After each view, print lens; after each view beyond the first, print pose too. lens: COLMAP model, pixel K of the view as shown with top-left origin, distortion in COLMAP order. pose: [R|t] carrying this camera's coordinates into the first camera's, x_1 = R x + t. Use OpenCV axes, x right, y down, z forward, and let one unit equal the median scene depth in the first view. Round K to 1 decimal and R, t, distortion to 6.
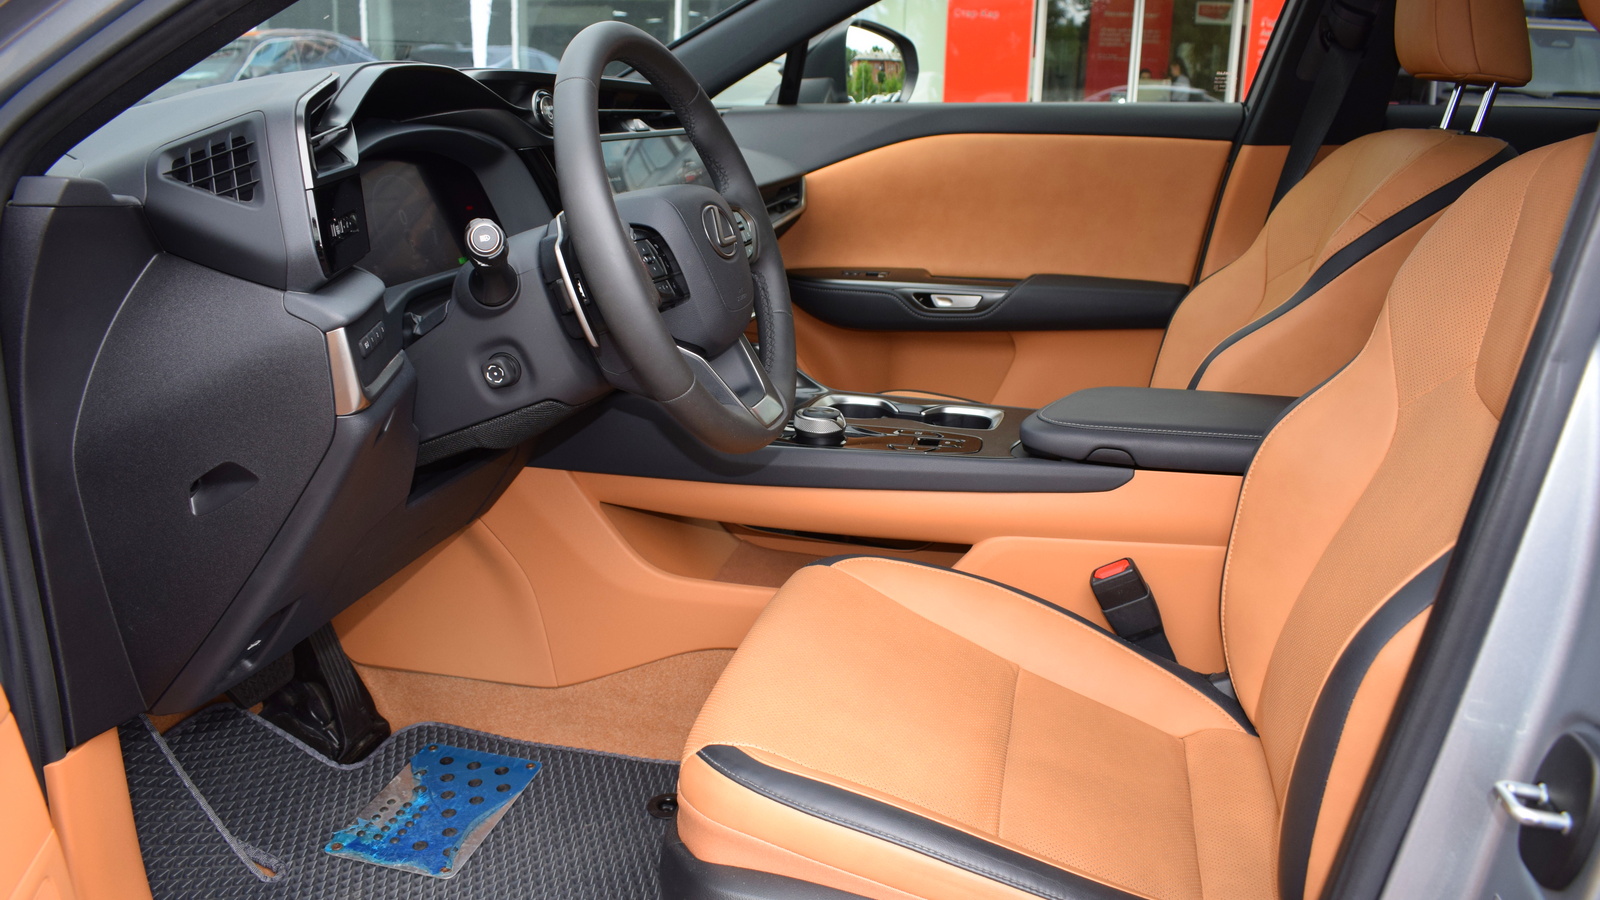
lens RADIAL K [[1288.3, 0, 800.0], [0, 1288.3, 450.0], [0, 0, 1]] dist [-0.095797, 0.003653]
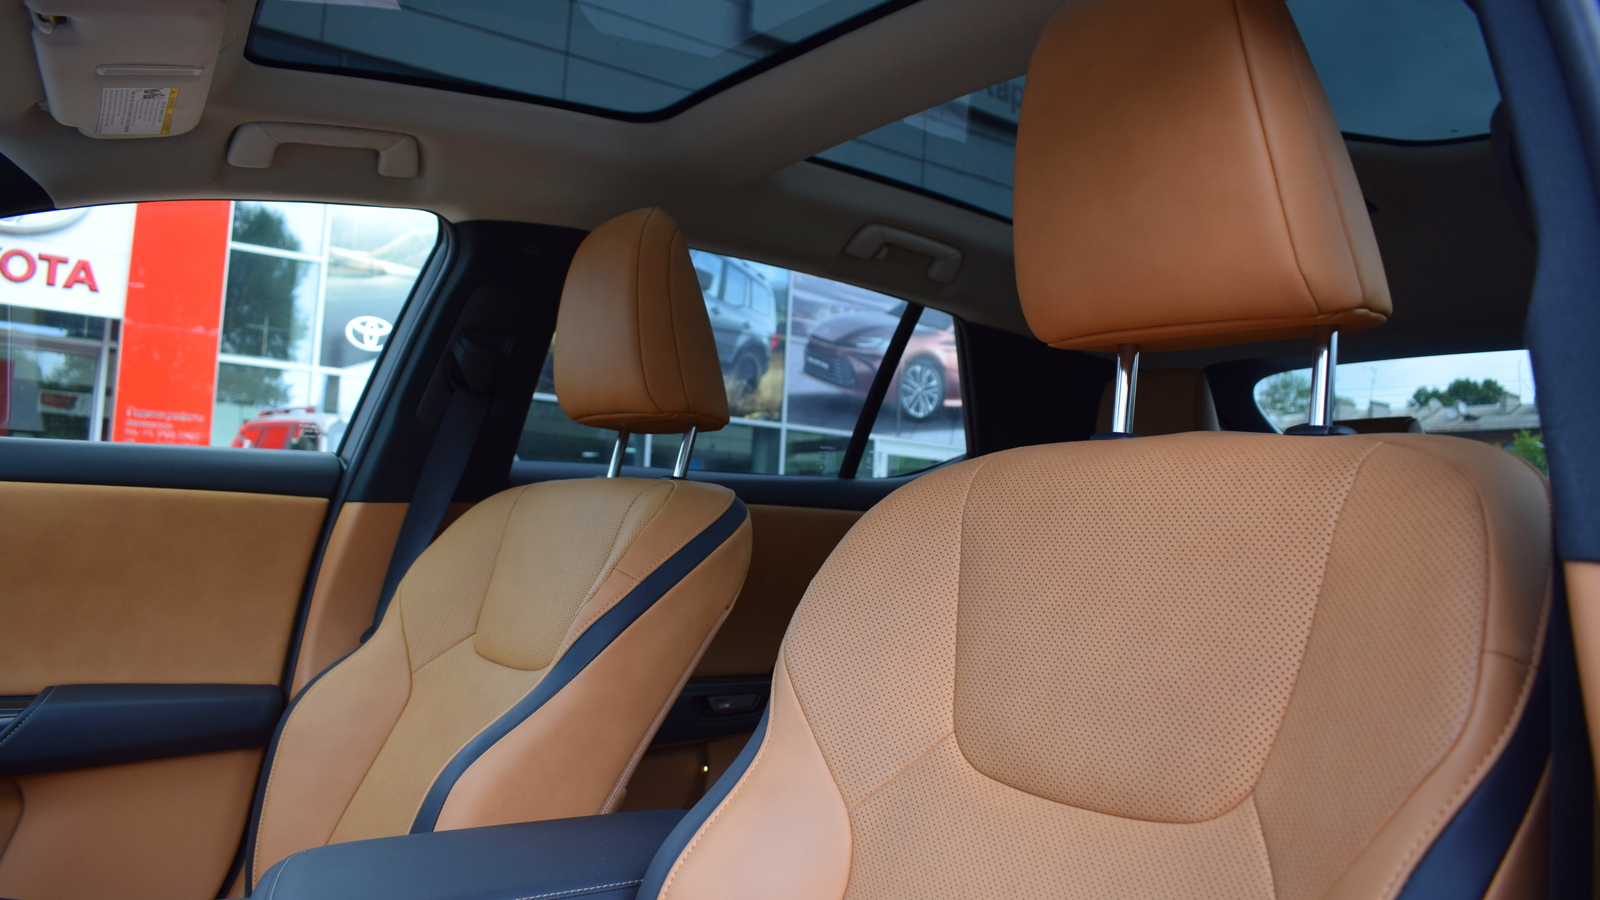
lens RADIAL K [[1228.1, 0, 800.0], [0, 1228.1, 450.0], [0, 0, 1]] dist [-0.090167, 0.001145]
pose [[0.606720, 0.082308, 0.790643, -0.079343], [0.177645, 0.955431, -0.235783, -0.044402], [-0.774812, 0.283508, 0.565057, 0.349987]]
